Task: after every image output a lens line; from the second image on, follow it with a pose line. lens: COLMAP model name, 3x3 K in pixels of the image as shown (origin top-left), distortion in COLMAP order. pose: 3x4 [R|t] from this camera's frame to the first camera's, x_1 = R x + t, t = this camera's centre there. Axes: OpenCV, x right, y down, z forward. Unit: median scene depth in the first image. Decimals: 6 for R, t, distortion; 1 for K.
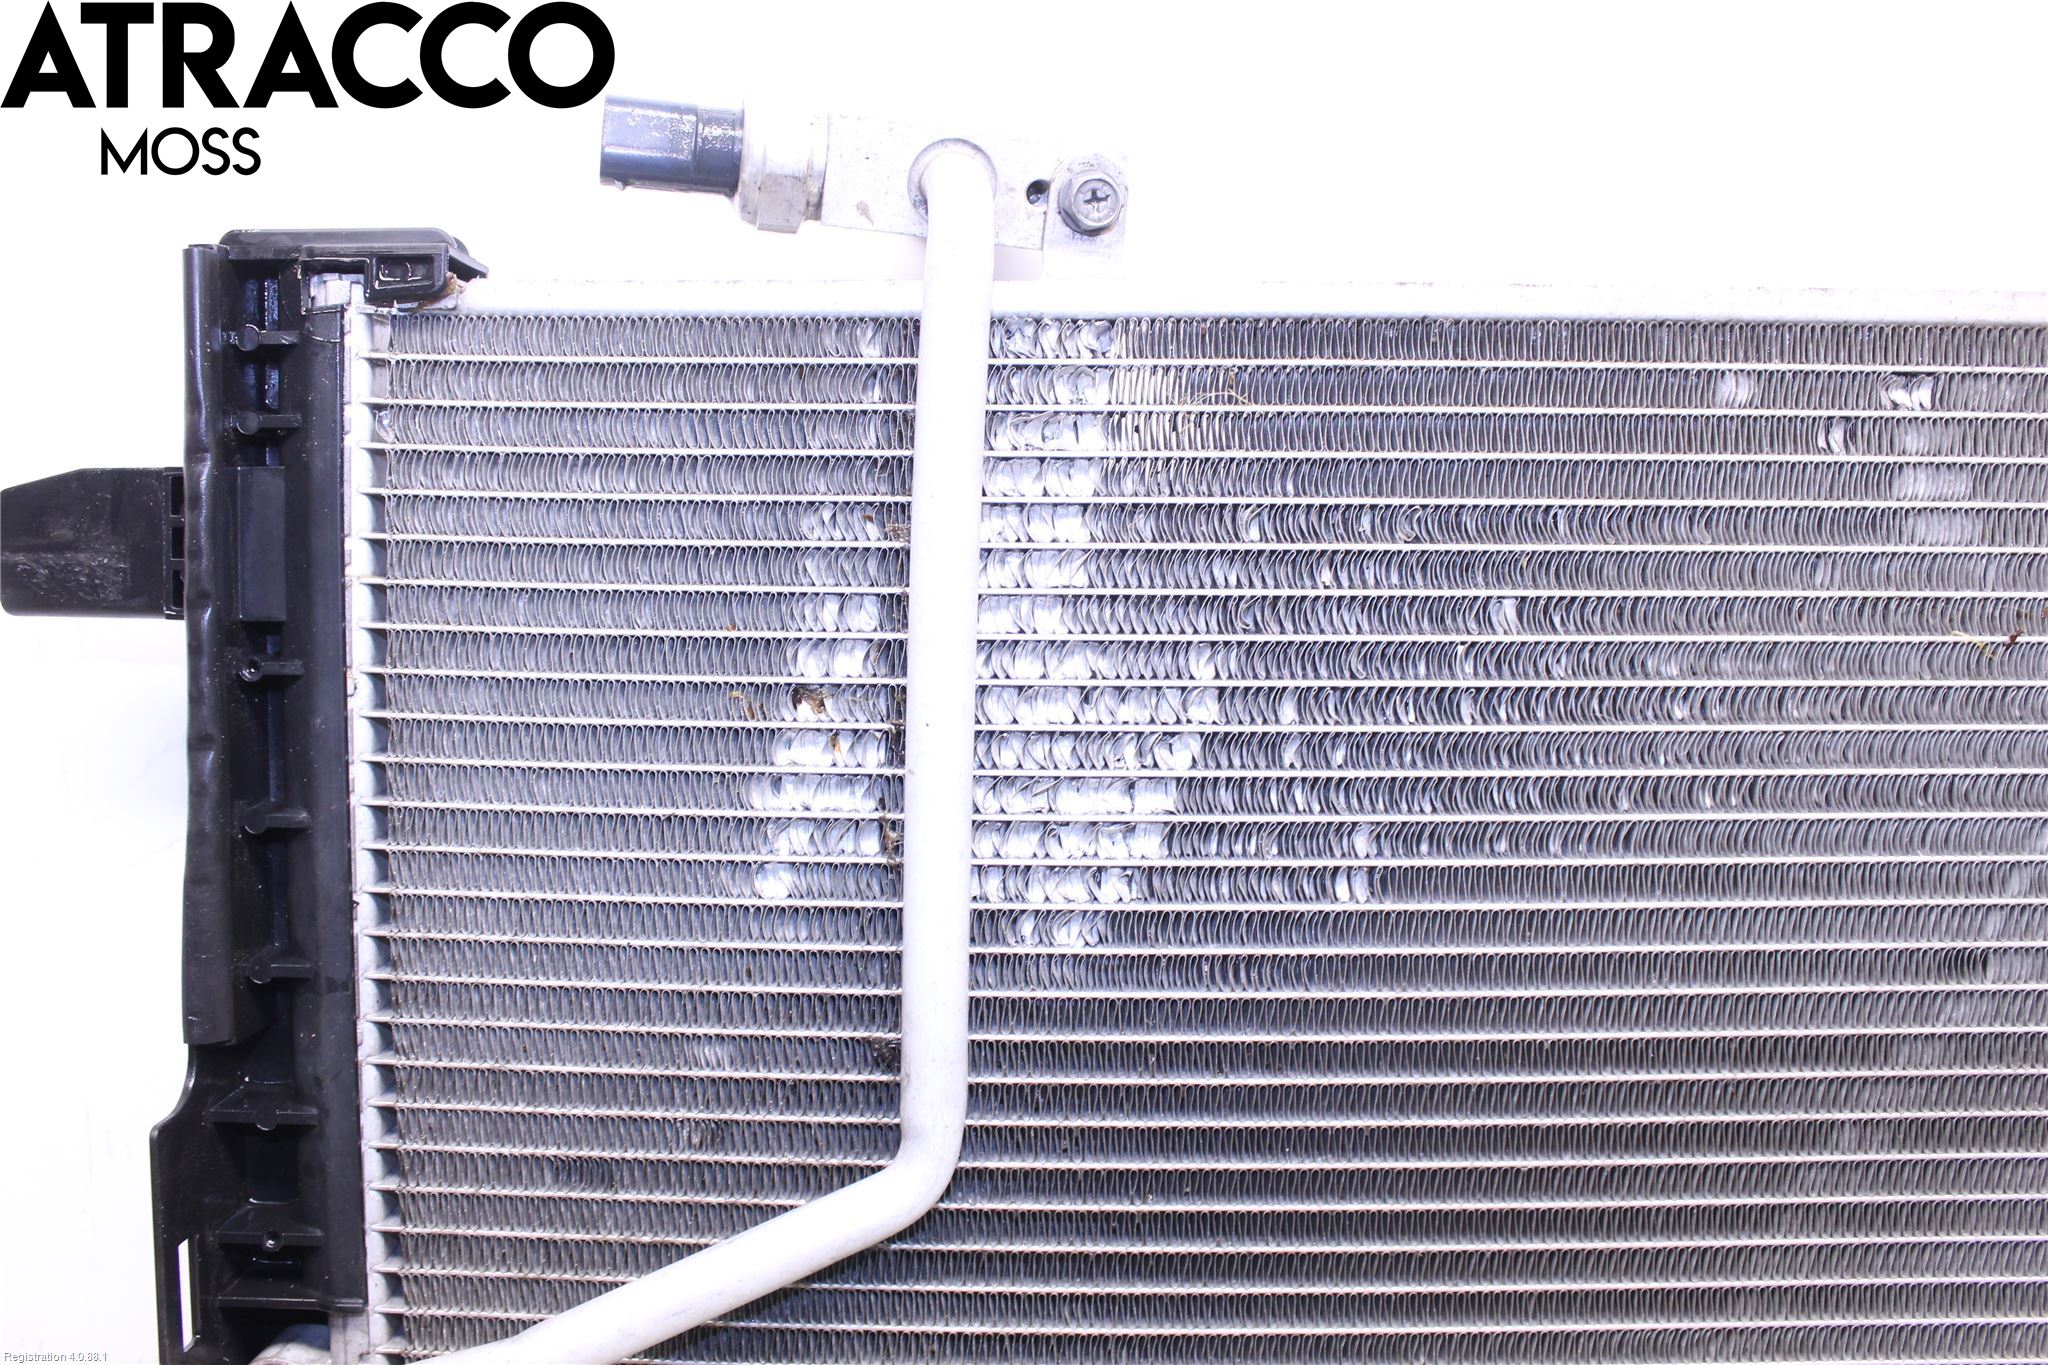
lens RADIAL K [[1789.1, 0, 1024.0], [0, 1789.1, 682.5], [0, 0, 1]] dist [-0.180313, 0.191652]
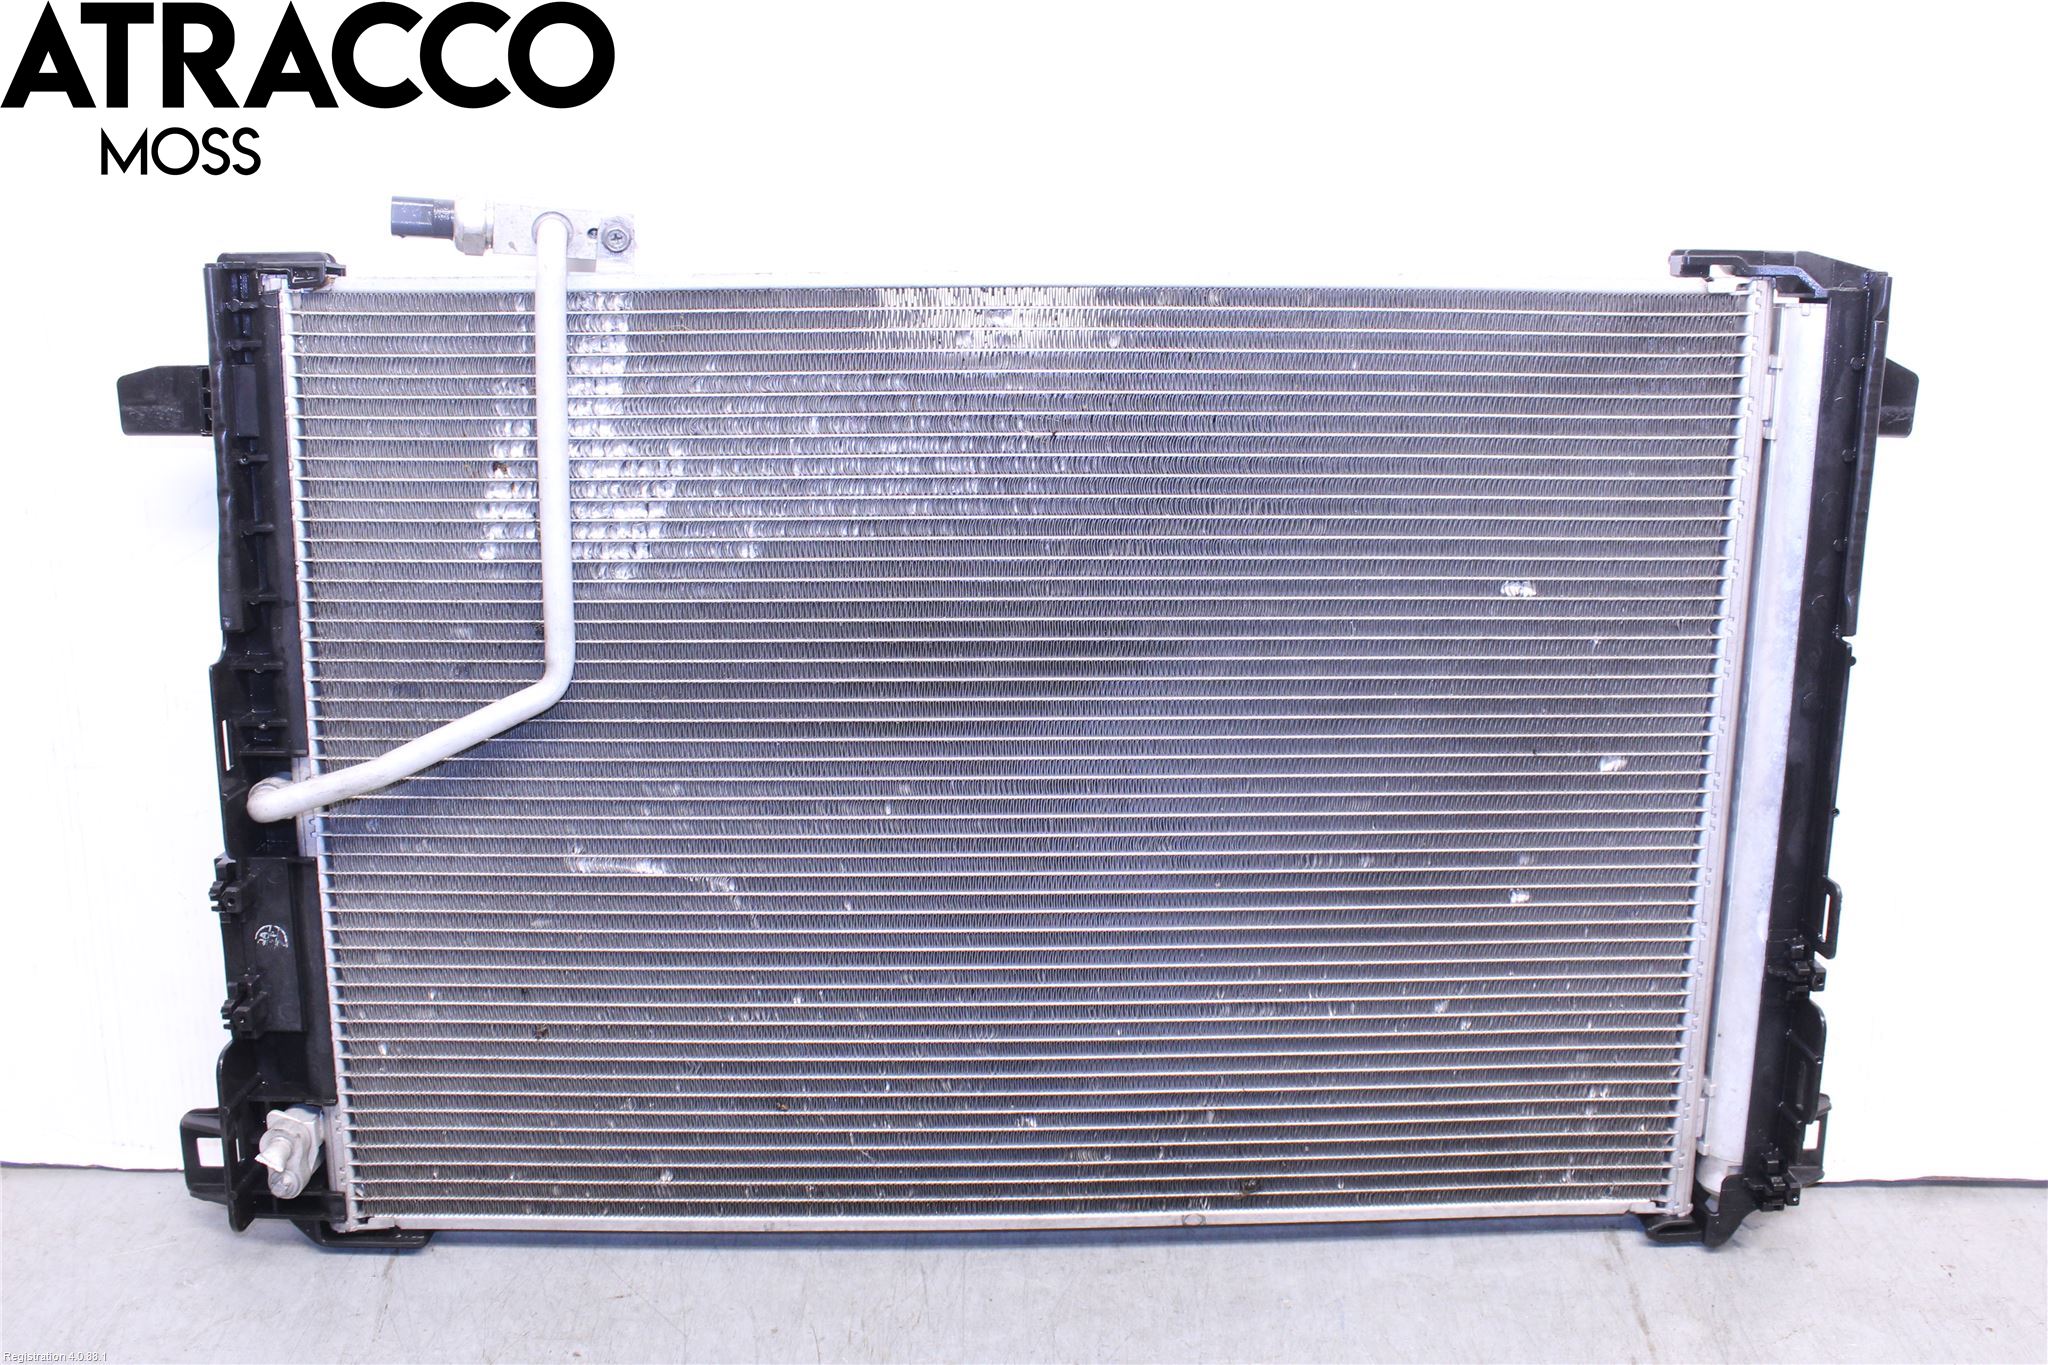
lens RADIAL K [[1789.1, 0, 1024.0], [0, 1789.1, 682.5], [0, 0, 1]] dist [-0.180313, 0.191652]
pose [[0.999469, -0.010130, 0.030955, 0.456367], [0.006212, 0.992243, 0.124157, 0.006270], [-0.031973, -0.123899, 0.991780, -1.206724]]
